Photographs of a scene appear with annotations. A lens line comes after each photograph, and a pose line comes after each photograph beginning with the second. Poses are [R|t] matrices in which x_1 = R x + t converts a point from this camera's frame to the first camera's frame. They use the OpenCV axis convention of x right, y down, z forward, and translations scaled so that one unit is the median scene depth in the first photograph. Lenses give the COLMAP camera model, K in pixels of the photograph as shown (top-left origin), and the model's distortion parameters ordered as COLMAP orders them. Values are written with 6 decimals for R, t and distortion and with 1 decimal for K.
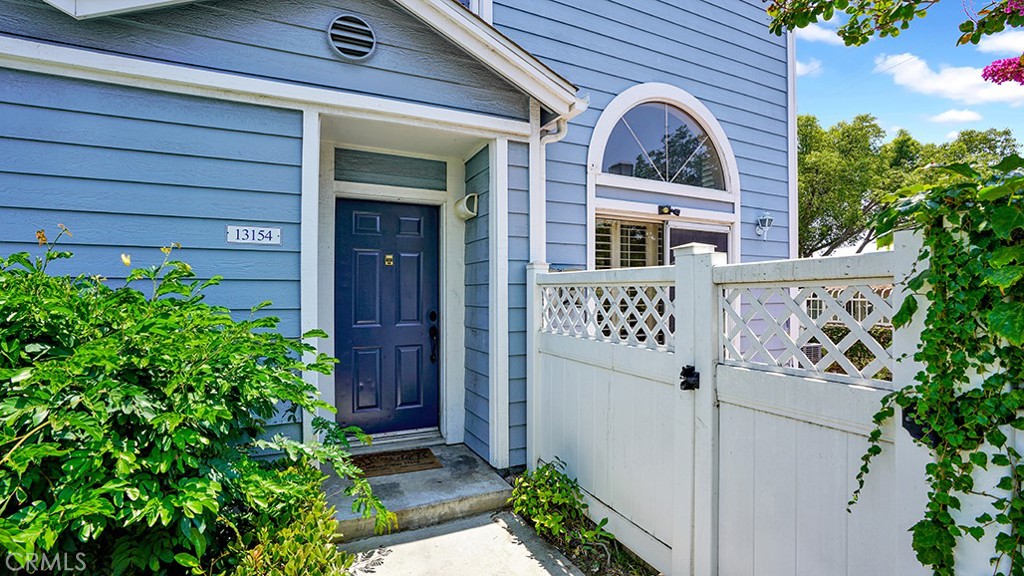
lens RADIAL K [[476.5, 0, 509.4], [0, 476.5, 288.7], [0, 0, 1]] dist [-0.074548, 0.025692]
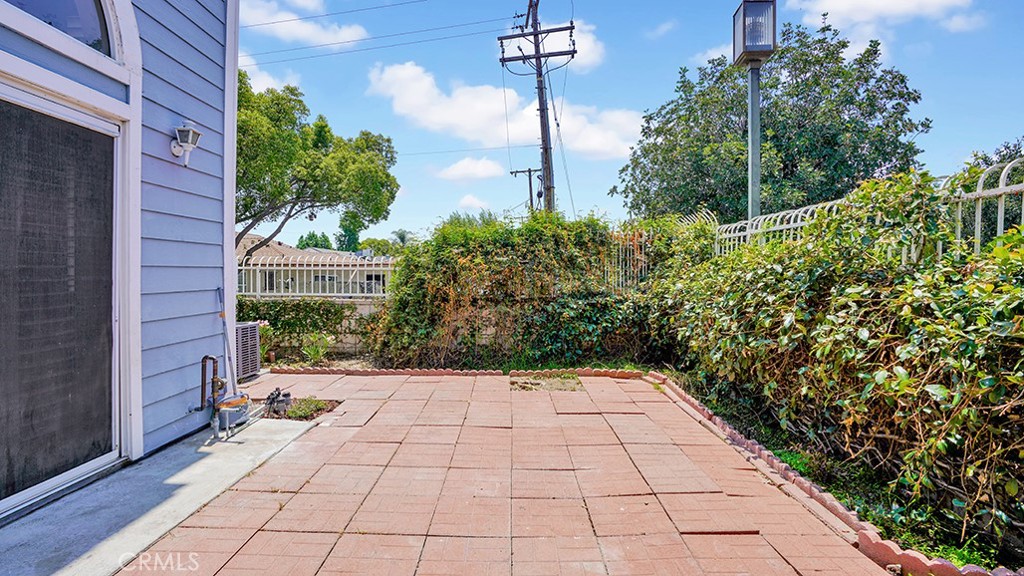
lens RADIAL K [[476.5, 0, 509.4], [0, 476.5, 288.7], [0, 0, 1]] dist [-0.074548, 0.025692]
pose [[0.439496, -0.027927, 0.897810, 0.060081], [-0.019967, 0.998966, 0.040848, 0.008209], [-0.898023, -0.035879, 0.438484, 0.111840]]
